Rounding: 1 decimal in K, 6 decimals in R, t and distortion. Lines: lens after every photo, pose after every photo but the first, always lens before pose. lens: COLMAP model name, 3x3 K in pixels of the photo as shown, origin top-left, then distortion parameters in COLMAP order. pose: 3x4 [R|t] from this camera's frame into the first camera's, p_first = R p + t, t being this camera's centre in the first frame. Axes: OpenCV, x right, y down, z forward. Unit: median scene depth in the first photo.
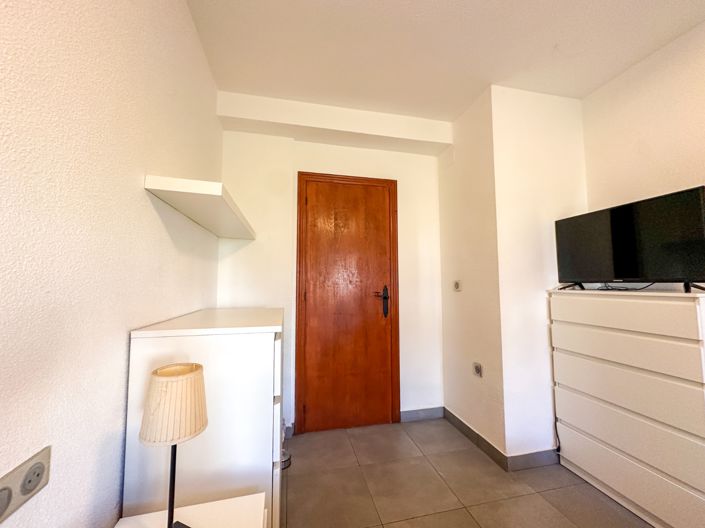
lens RADIAL K [[279.9, 0, 353.1], [0, 279.9, 262.9], [0, 0, 1]] dist [-0.001306, 0.000404]
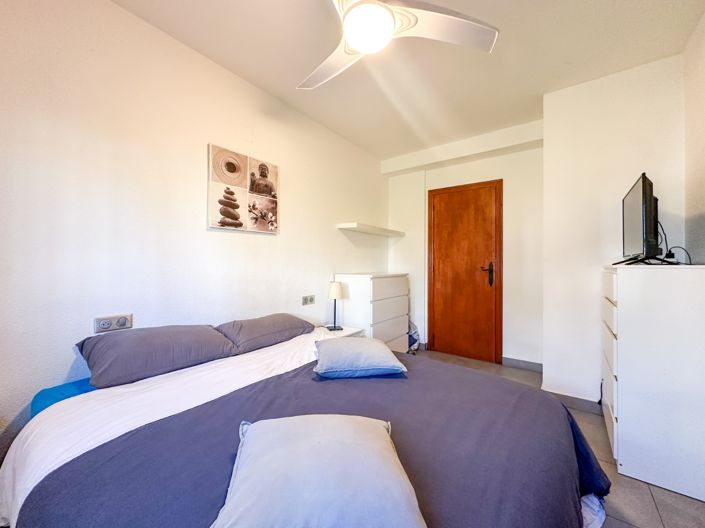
lens RADIAL K [[279.9, 0, 353.1], [0, 279.9, 262.9], [0, 0, 1]] dist [-0.001306, 0.000404]
pose [[0.648809, 0.001174, -0.760951, 0.726785], [0.049007, 0.997858, 0.043323, -0.005765], [0.759372, -0.065400, 0.647362, -0.373402]]
